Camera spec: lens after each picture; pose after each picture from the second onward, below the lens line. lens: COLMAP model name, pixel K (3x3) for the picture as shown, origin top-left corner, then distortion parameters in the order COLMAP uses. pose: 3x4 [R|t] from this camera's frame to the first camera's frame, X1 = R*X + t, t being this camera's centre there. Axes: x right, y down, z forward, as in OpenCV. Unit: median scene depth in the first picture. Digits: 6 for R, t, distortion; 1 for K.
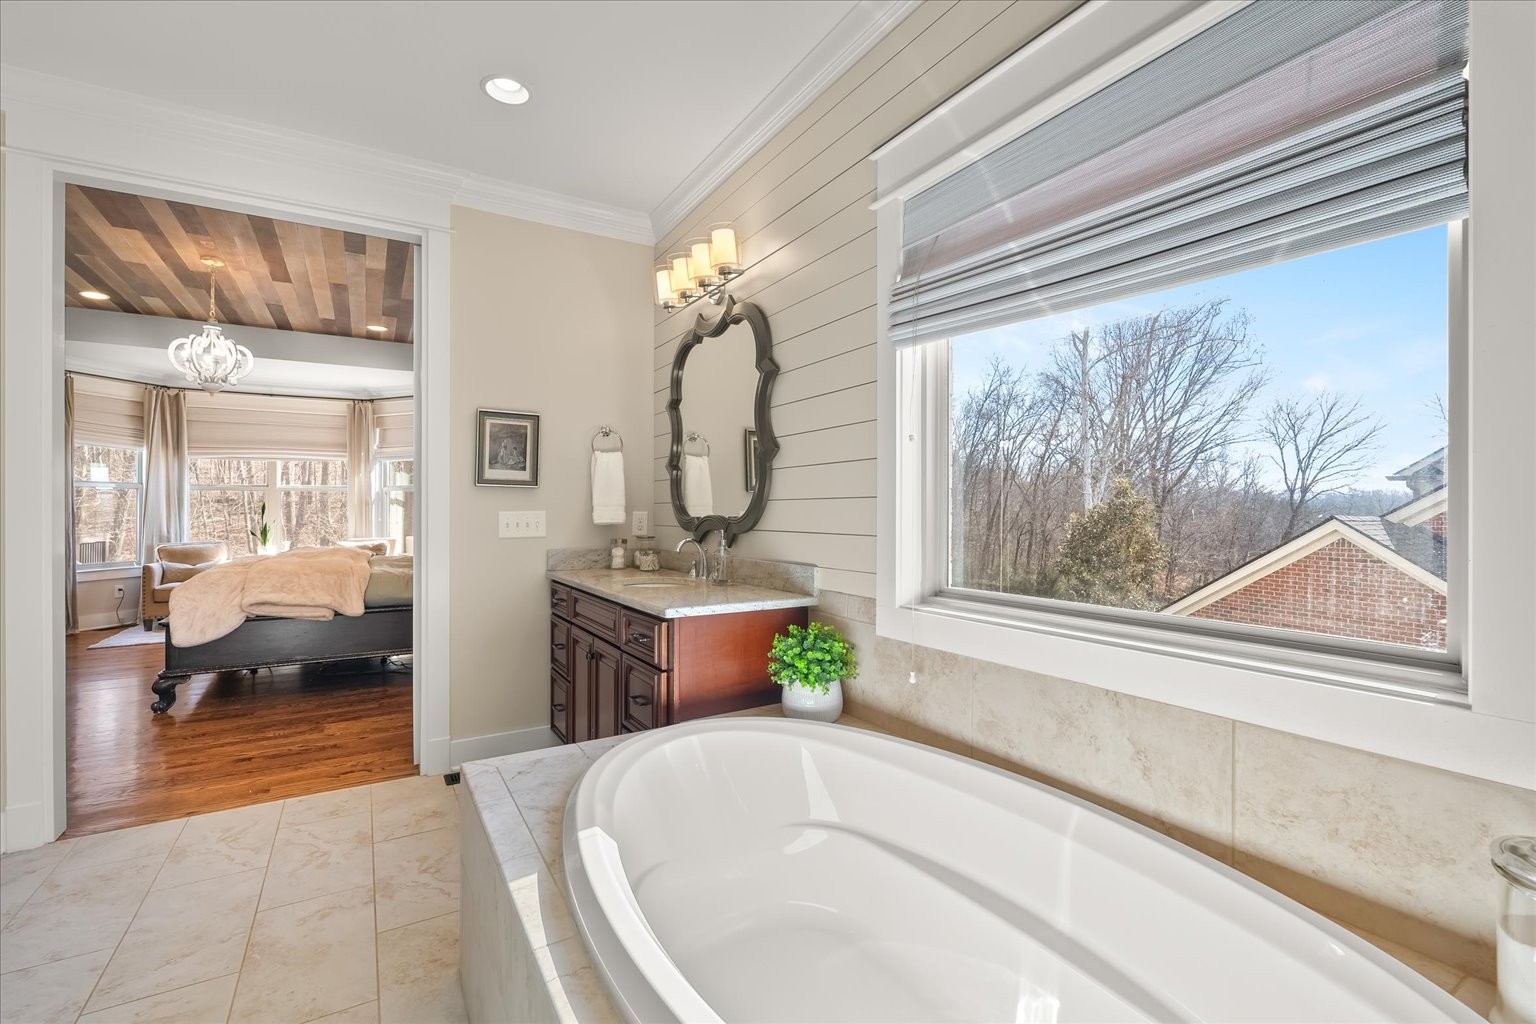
lens RADIAL K [[679.5, 0, 769.4], [0, 679.5, 504.2], [0, 0, 1]] dist [-0.004742, 0.000159]
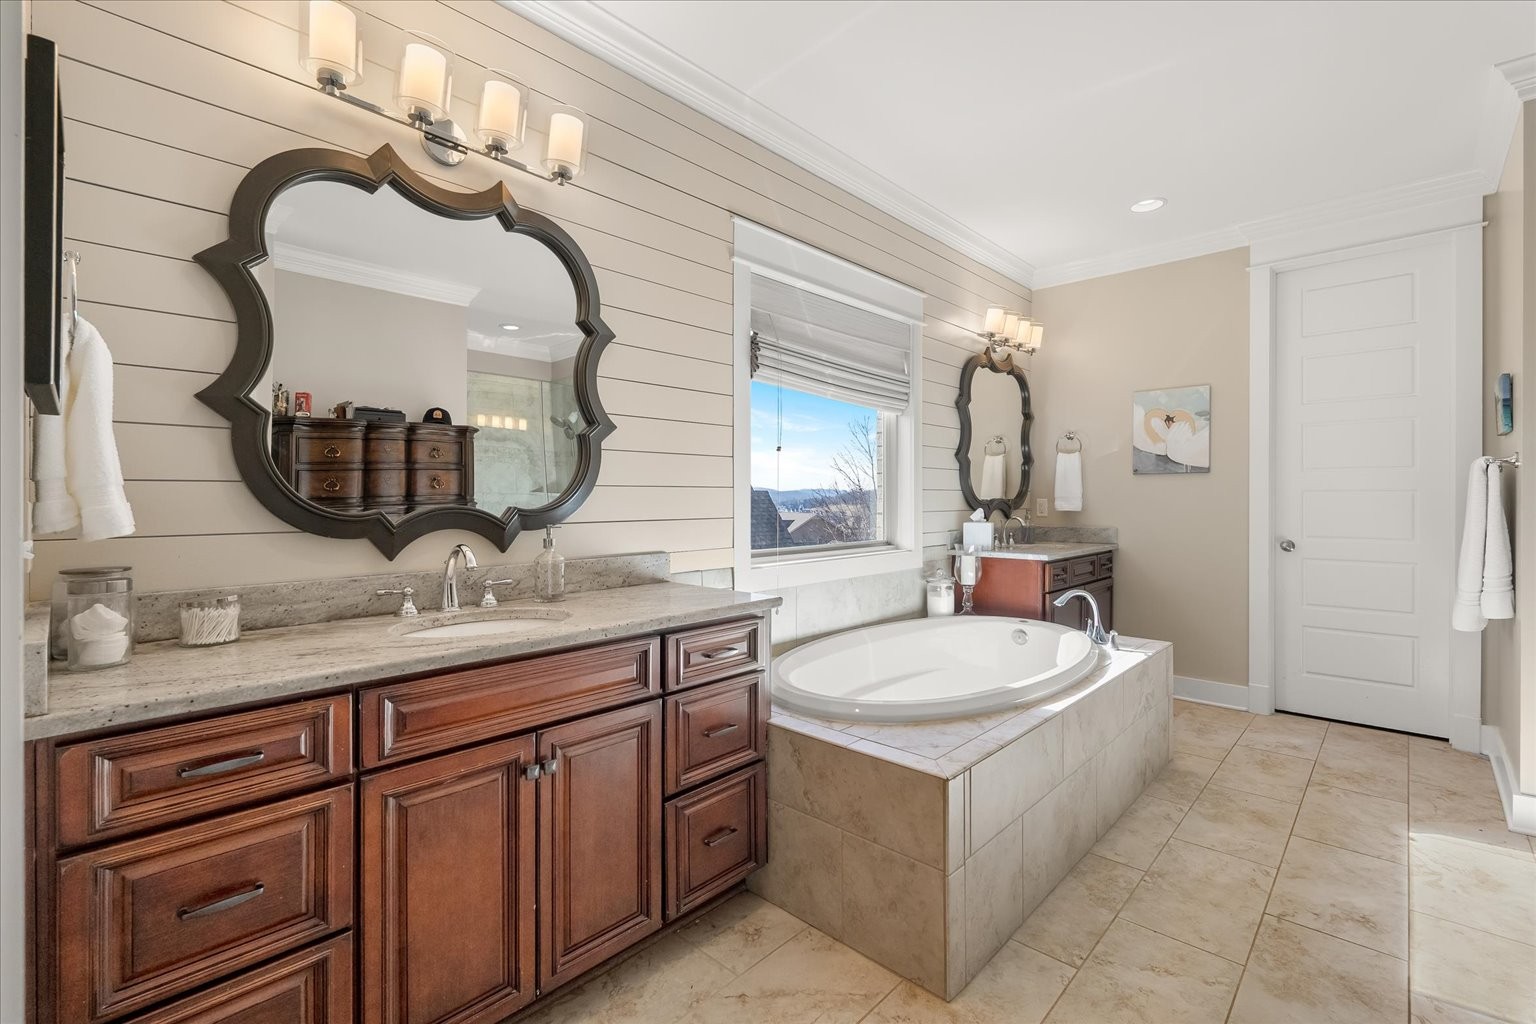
lens RADIAL K [[679.5, 0, 769.0], [0, 679.5, 505.5], [0, 0, 1]] dist [-0.004742, 0.000159]
pose [[-0.263328, -0.003666, 0.964699, -0.775889], [-0.001580, 0.999993, 0.003369, 0.013615], [-0.964705, -0.000637, -0.263332, 0.905454]]
